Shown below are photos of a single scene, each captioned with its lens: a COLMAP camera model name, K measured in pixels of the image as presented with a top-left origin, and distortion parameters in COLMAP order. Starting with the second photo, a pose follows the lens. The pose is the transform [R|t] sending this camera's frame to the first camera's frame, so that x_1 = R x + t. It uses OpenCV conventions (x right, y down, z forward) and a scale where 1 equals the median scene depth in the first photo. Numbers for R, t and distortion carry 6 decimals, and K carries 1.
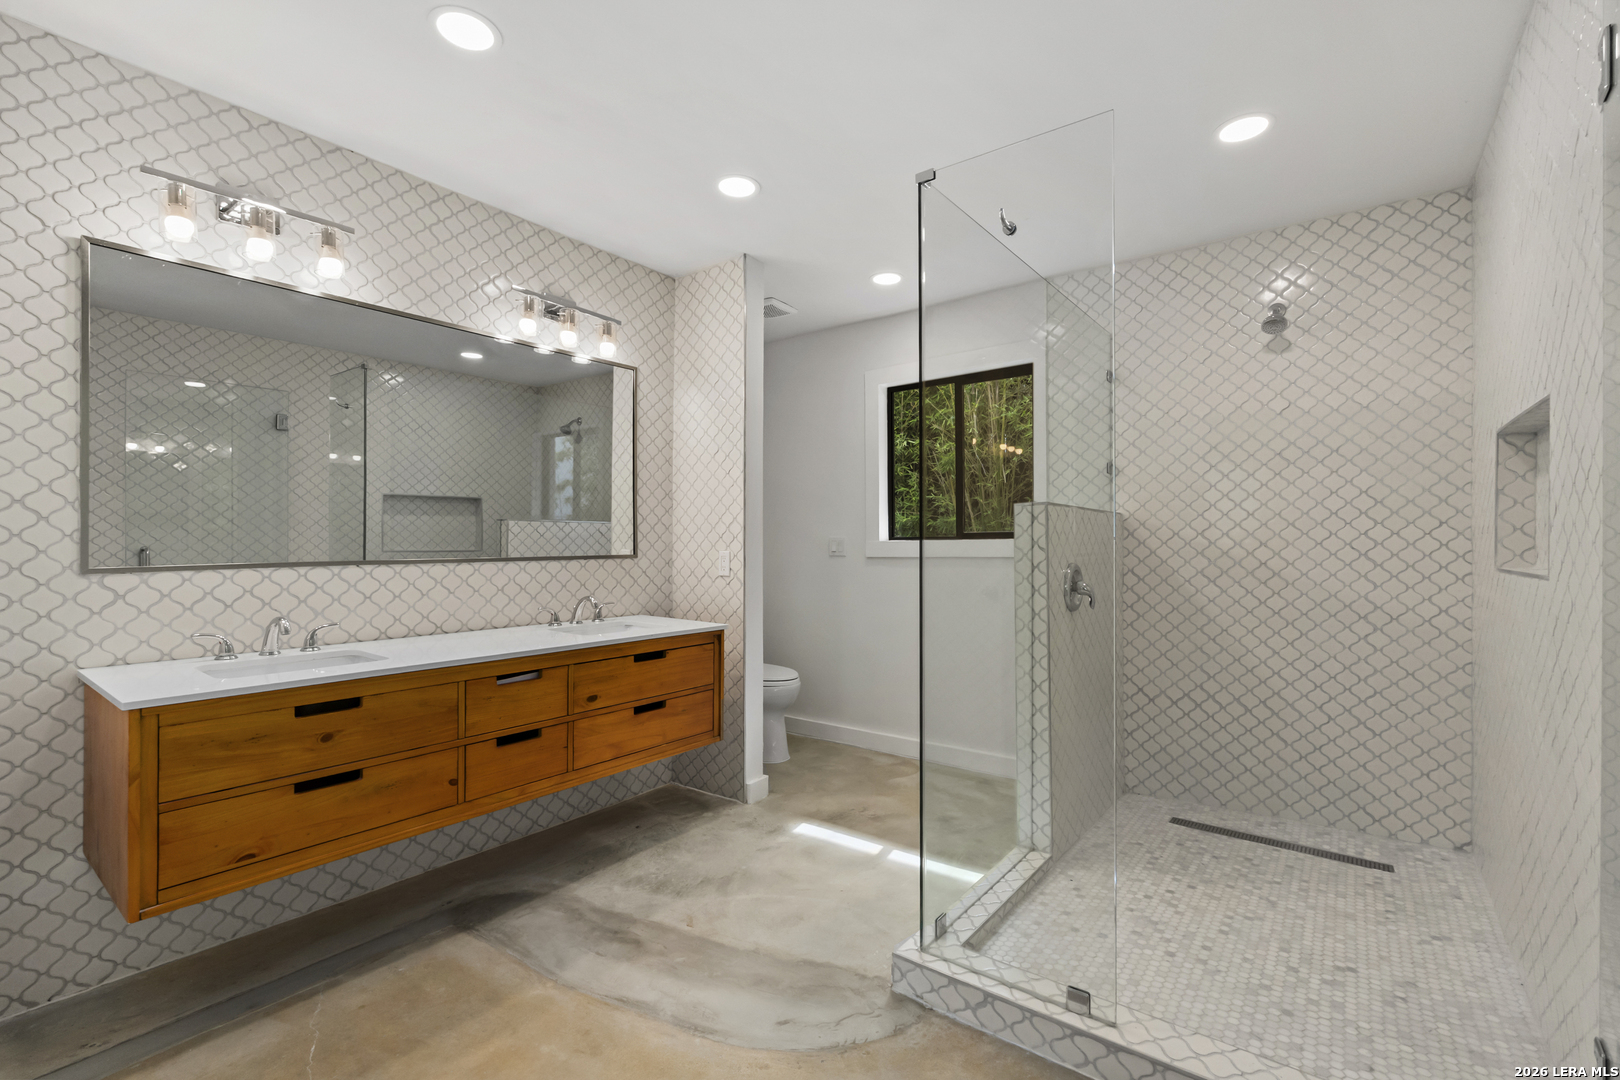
lens RADIAL K [[727.0, 0, 811.1], [0, 727.0, 538.7], [0, 0, 1]] dist [0.003287, 0.000425]
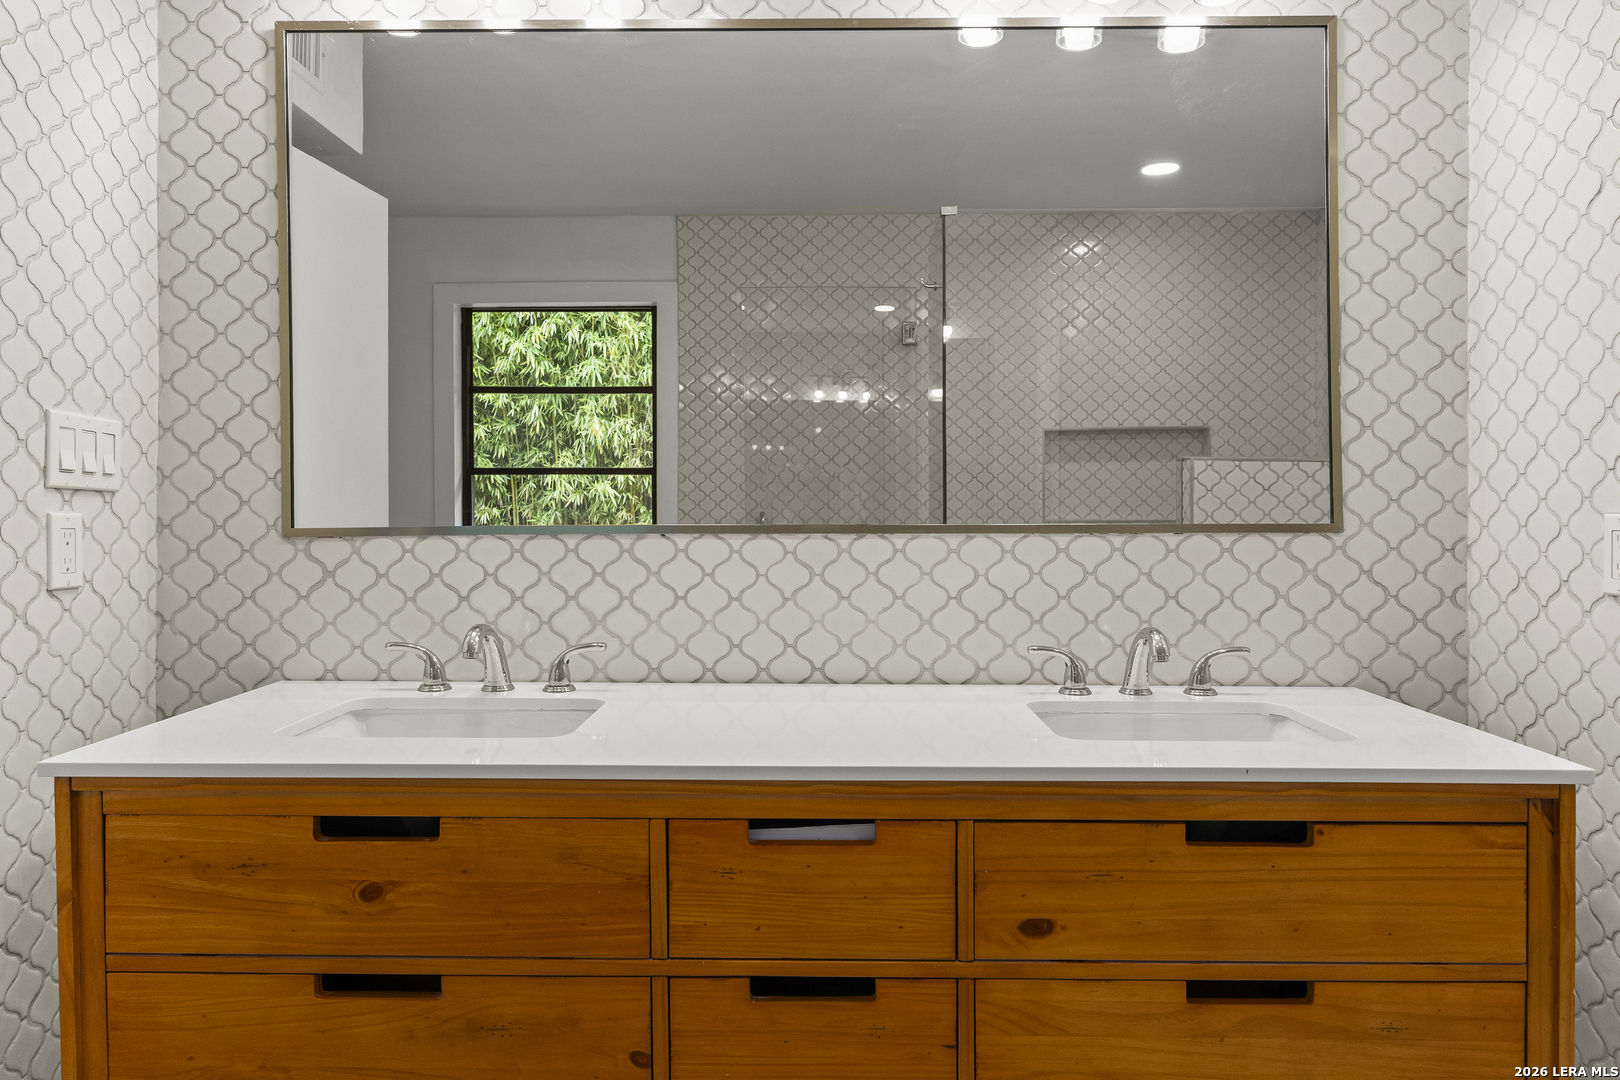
lens RADIAL K [[1062.7, 0, 803.3], [0, 1062.7, 509.6], [0, 0, 1]] dist [0.008136, 0.001122]
pose [[0.598381, -0.003030, -0.801206, 0.031421], [0.002068, 0.999995, -0.002237, 0.015071], [0.801209, -0.000318, 0.598384, 0.451110]]
